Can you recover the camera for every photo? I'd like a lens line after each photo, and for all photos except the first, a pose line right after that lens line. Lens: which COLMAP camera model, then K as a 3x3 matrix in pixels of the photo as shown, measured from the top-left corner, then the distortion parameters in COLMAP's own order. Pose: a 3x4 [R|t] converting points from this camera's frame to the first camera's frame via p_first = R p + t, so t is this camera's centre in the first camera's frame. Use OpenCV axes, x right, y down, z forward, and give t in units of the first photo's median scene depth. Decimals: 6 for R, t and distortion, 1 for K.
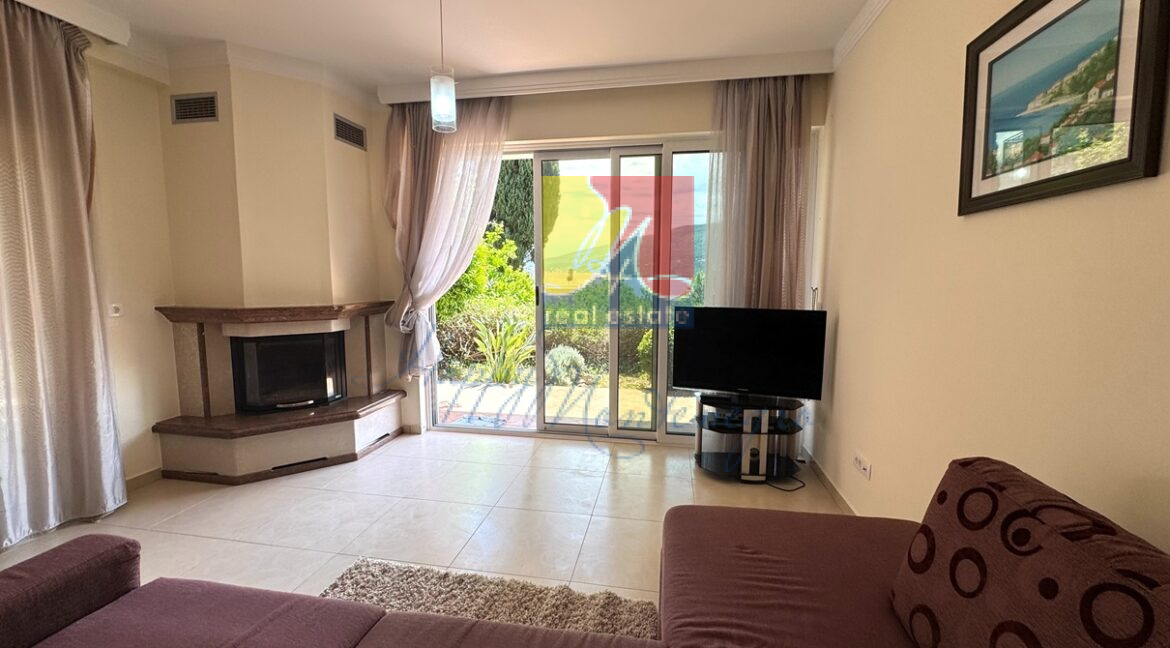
lens RADIAL K [[467.8, 0, 588.1], [0, 467.8, 325.9], [0, 0, 1]] dist [-0.001560, -0.000053]
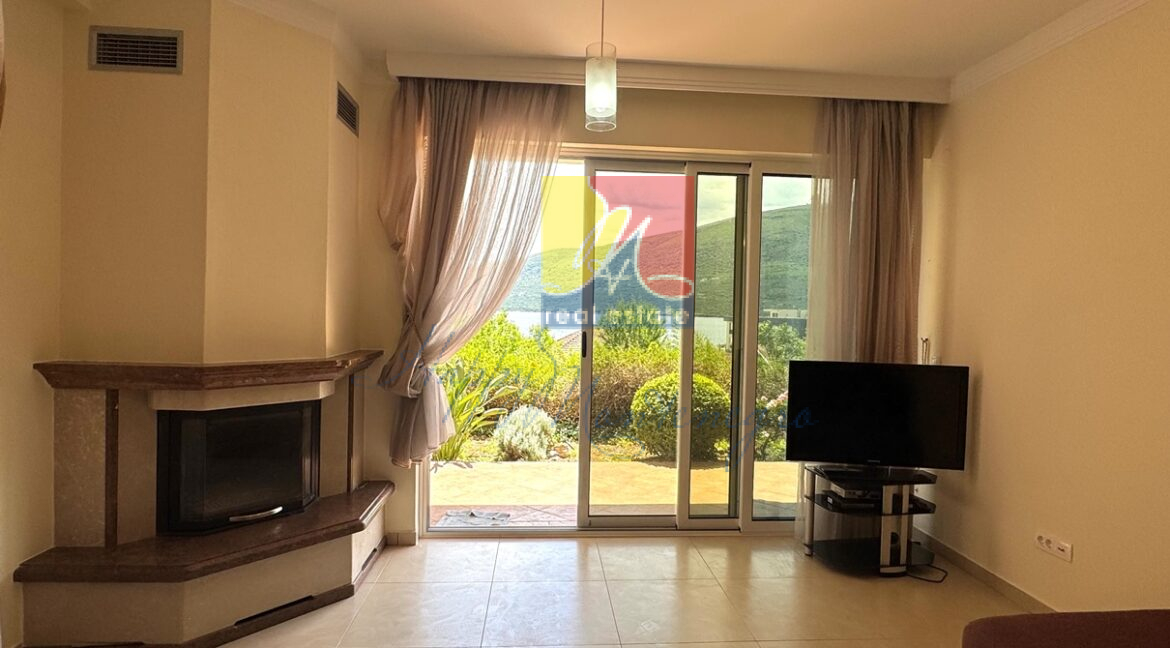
lens RADIAL K [[597.2, 0, 584.9], [0, 597.2, 325.9], [0, 0, 1]] dist [0.000768, -0.000160]
pose [[0.967588, 0.013102, 0.252193, -0.416102], [0.006832, 0.996930, -0.078004, -0.023038], [-0.252441, 0.077199, 0.964528, 0.083284]]
